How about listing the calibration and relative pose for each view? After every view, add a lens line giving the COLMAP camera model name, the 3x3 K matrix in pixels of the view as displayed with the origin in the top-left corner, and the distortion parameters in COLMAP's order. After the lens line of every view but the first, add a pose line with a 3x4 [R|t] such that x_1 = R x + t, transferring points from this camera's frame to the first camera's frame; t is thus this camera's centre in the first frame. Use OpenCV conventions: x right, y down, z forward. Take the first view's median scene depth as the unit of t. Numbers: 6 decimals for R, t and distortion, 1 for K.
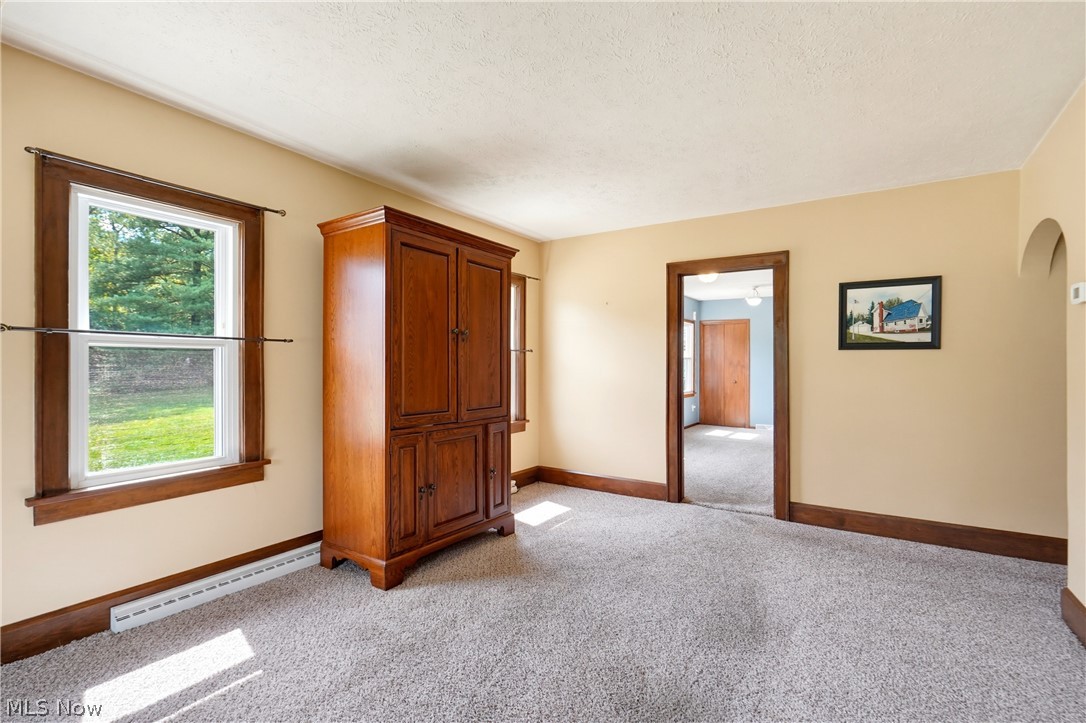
lens RADIAL K [[494.5, 0, 546.6], [0, 494.5, 363.5], [0, 0, 1]] dist [-0.010593, 0.001932]
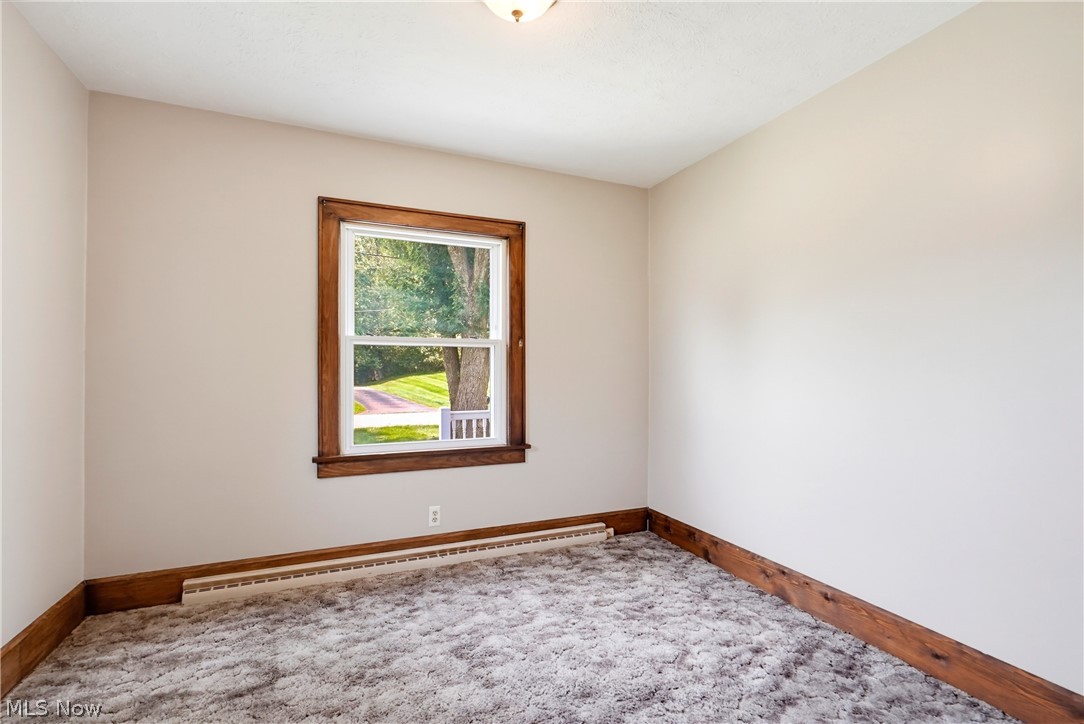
lens RADIAL K [[472.2, 0, 543.1], [0, 472.2, 346.9], [0, 0, 1]] dist [-0.000119, -0.000011]
pose [[0.826477, -0.008871, -0.562901, 0.093348], [-0.008507, 0.999565, -0.028243, 0.001249], [0.562907, 0.028131, 0.826042, 0.144957]]
